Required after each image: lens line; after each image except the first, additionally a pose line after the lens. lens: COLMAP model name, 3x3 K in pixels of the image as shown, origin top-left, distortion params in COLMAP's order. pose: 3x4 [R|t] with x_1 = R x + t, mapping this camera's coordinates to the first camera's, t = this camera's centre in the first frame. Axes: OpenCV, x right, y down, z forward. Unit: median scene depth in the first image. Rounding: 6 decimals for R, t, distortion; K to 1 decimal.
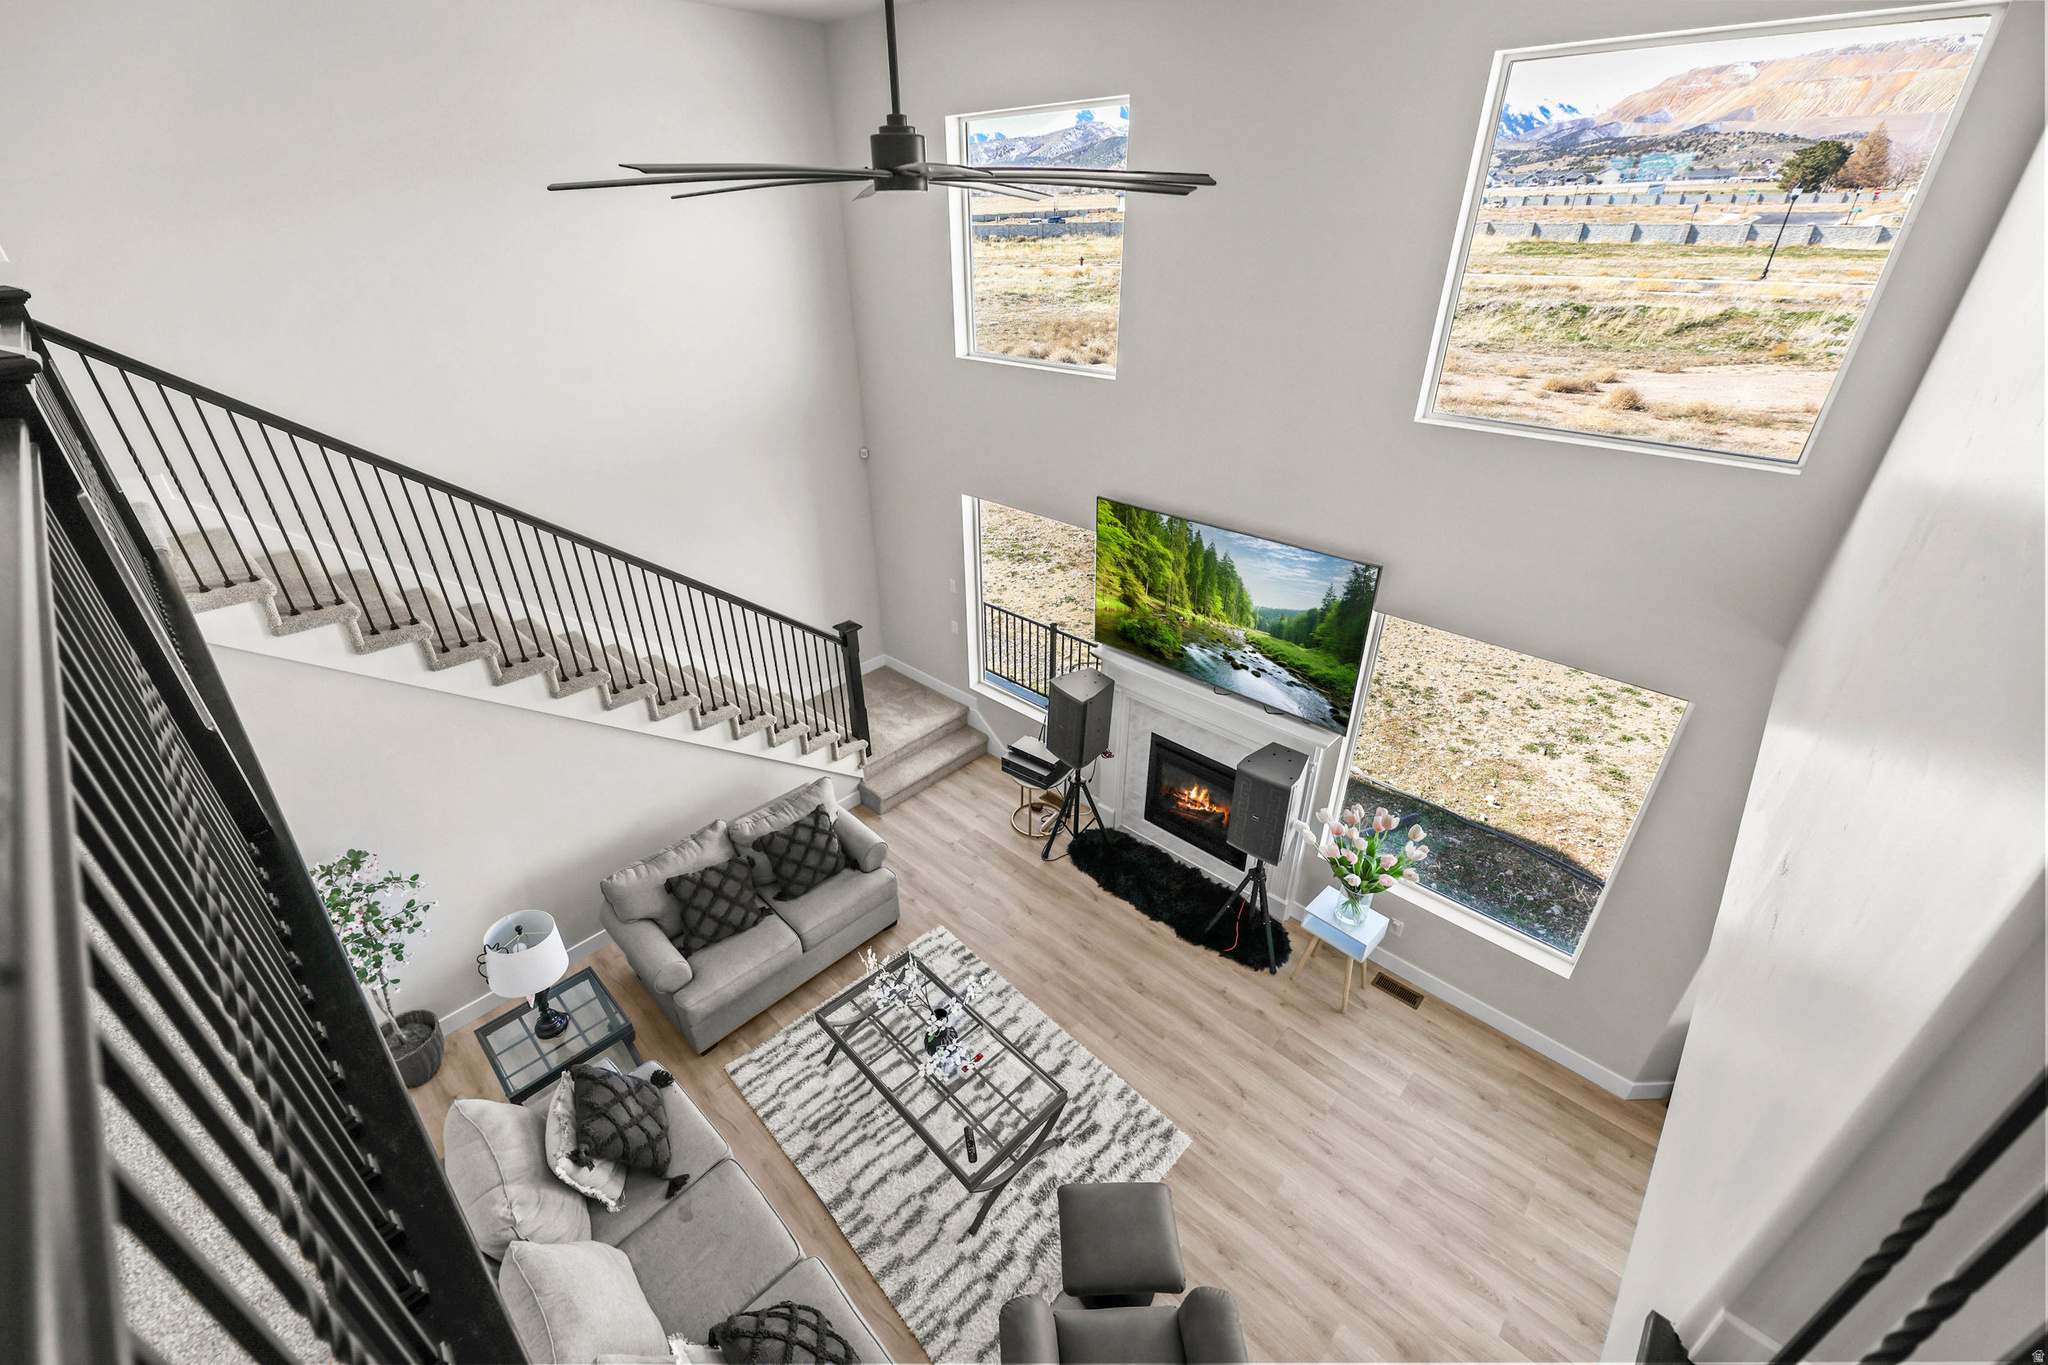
lens RADIAL K [[825.6, 0, 1026.1], [0, 825.6, 673.7], [0, 0, 1]] dist [-0.002510, -0.000844]
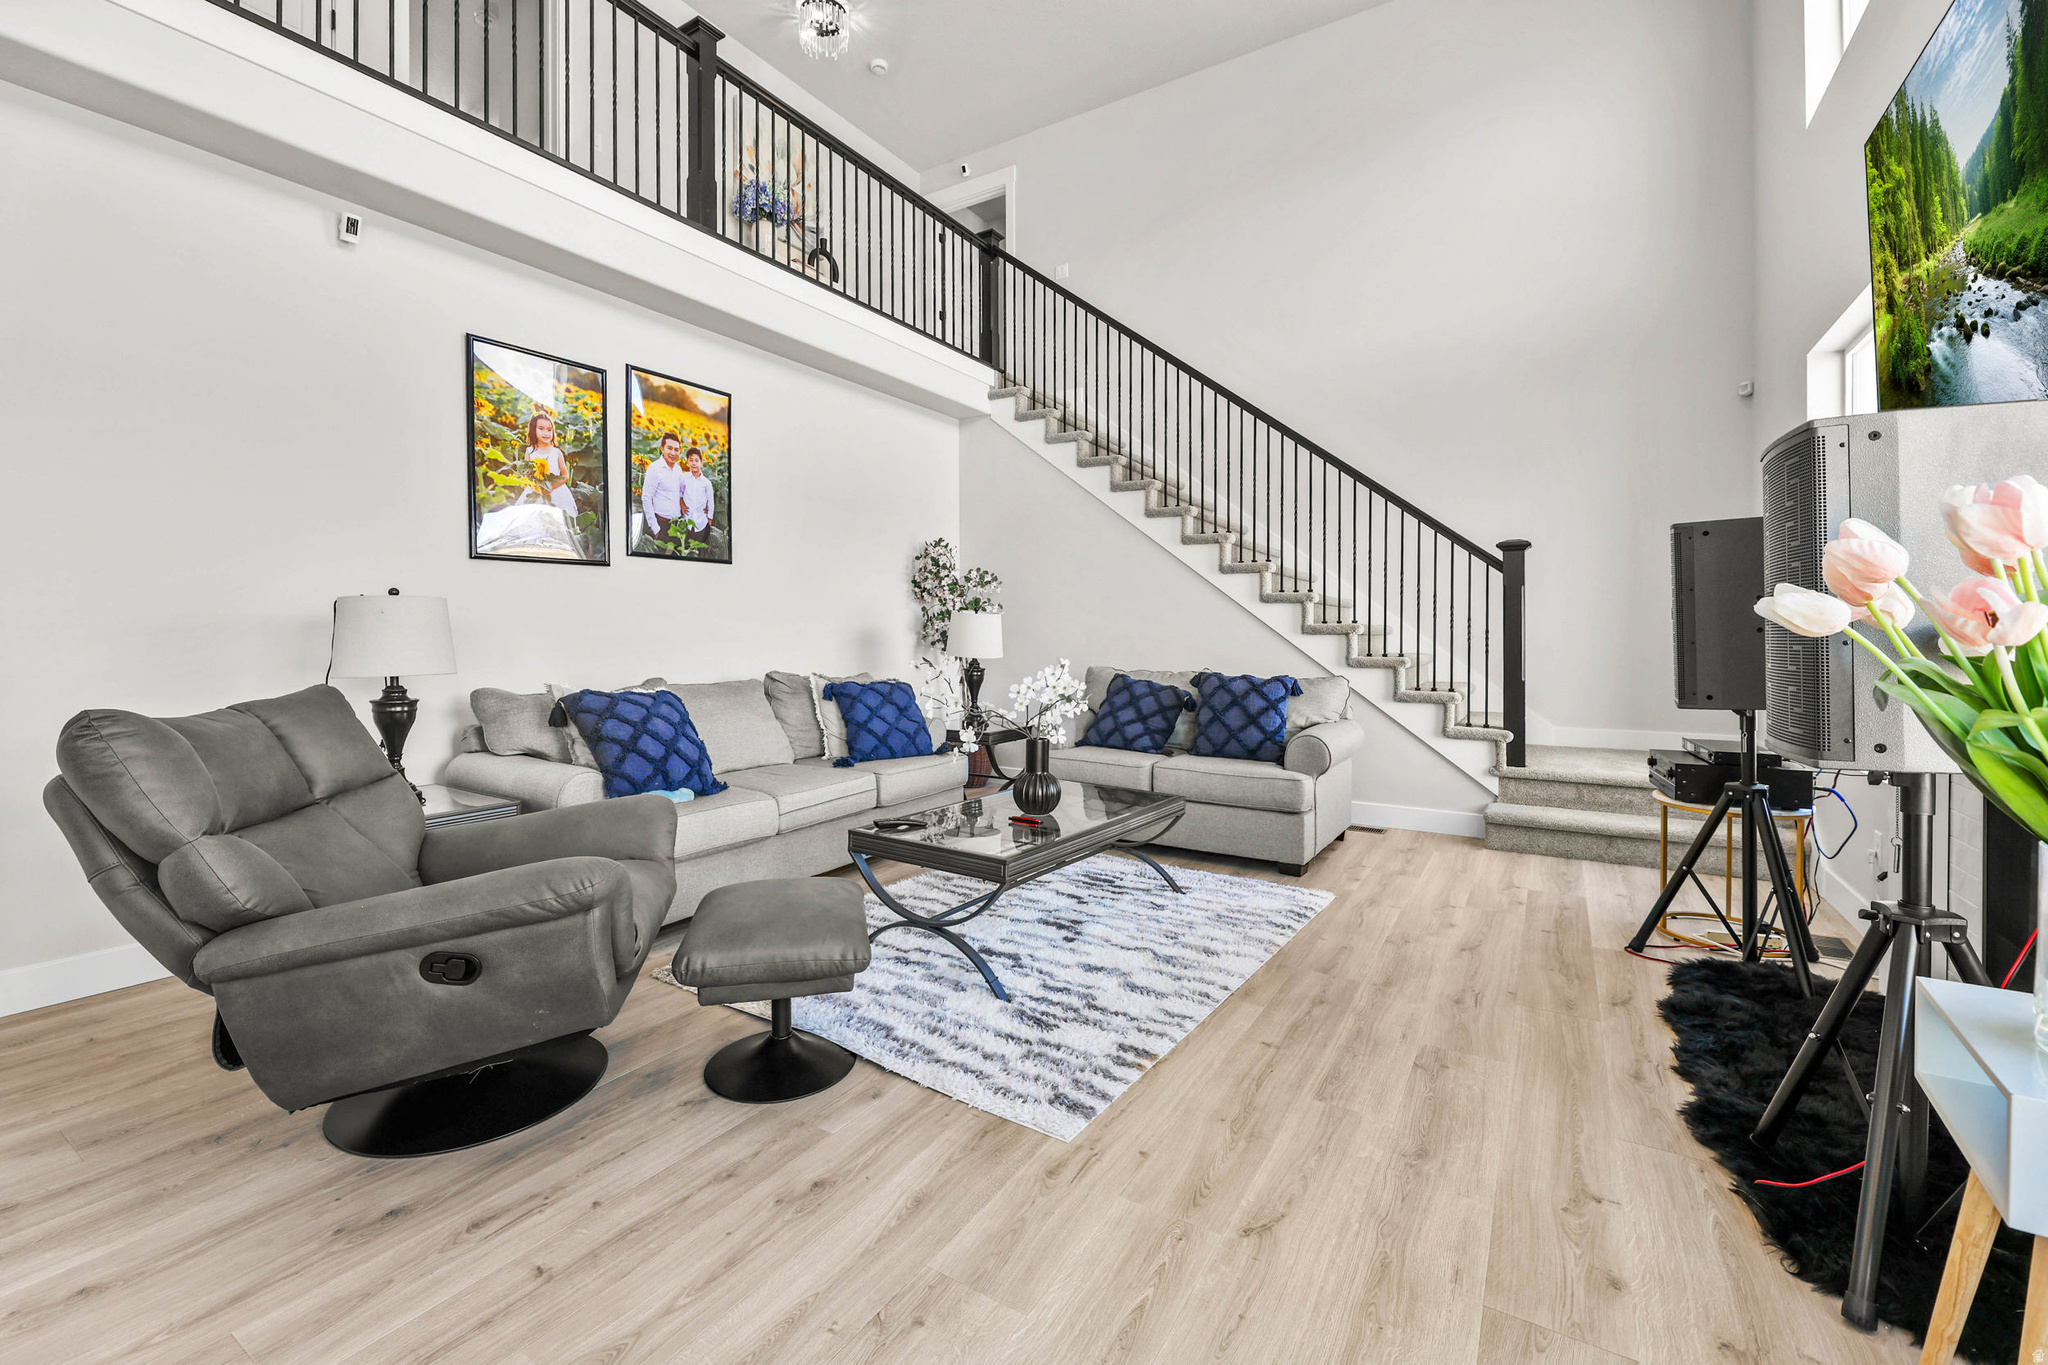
lens RADIAL K [[874.1, 0, 1009.5], [0, 874.1, 638.3], [0, 0, 1]] dist [-0.001875, -0.000708]
pose [[0.185651, 0.006066, -0.982597, 0.515887], [-0.471651, 0.877804, -0.083694, 0.328917], [0.862020, 0.478981, 0.165827, 0.647514]]
